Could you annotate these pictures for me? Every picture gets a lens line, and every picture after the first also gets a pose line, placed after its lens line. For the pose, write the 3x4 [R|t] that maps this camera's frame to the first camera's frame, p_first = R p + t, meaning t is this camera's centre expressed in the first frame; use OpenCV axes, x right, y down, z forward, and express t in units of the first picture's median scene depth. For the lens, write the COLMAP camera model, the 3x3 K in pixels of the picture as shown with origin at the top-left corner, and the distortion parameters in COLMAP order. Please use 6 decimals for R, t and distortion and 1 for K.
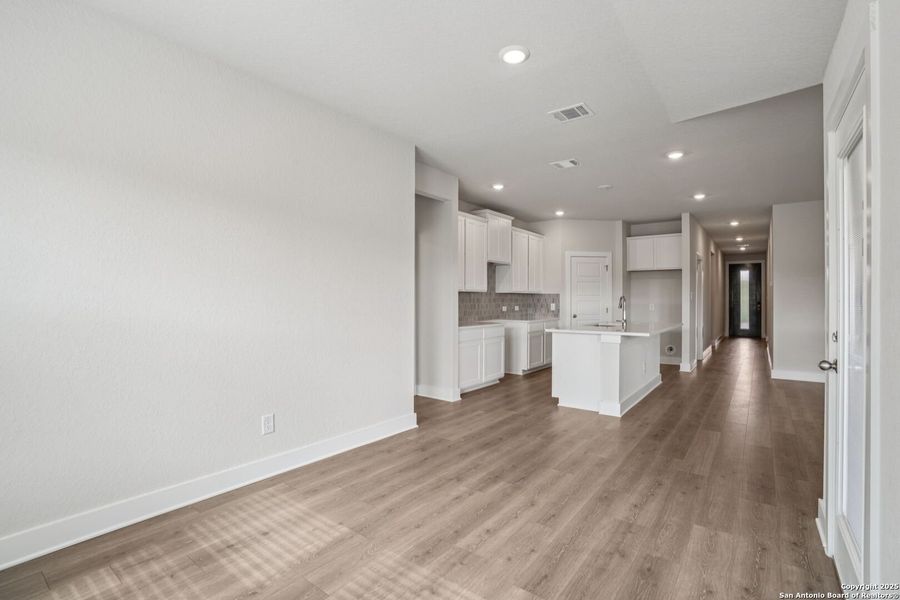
lens RADIAL K [[421.1, 0, 448.1], [0, 421.1, 297.8], [0, 0, 1]] dist [-0.037653, 0.004568]
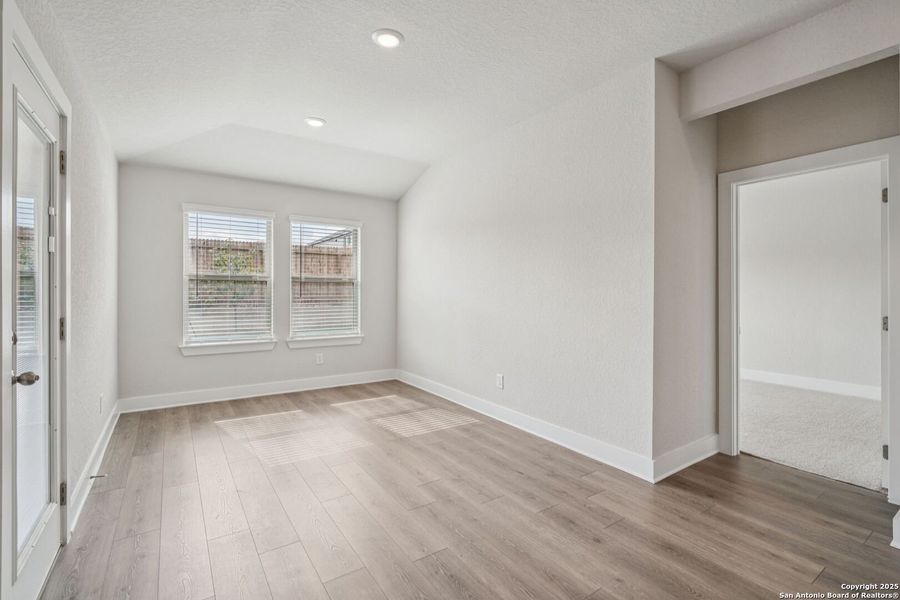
lens RADIAL K [[421.1, 0, 451.8], [0, 421.1, 292.6], [0, 0, 1]] dist [-0.037653, 0.004568]
pose [[-0.324533, 0.001619, -0.945873, 0.475161], [-0.001706, 0.999996, 0.002297, 0.005145], [0.945873, 0.002359, -0.324529, 0.669528]]
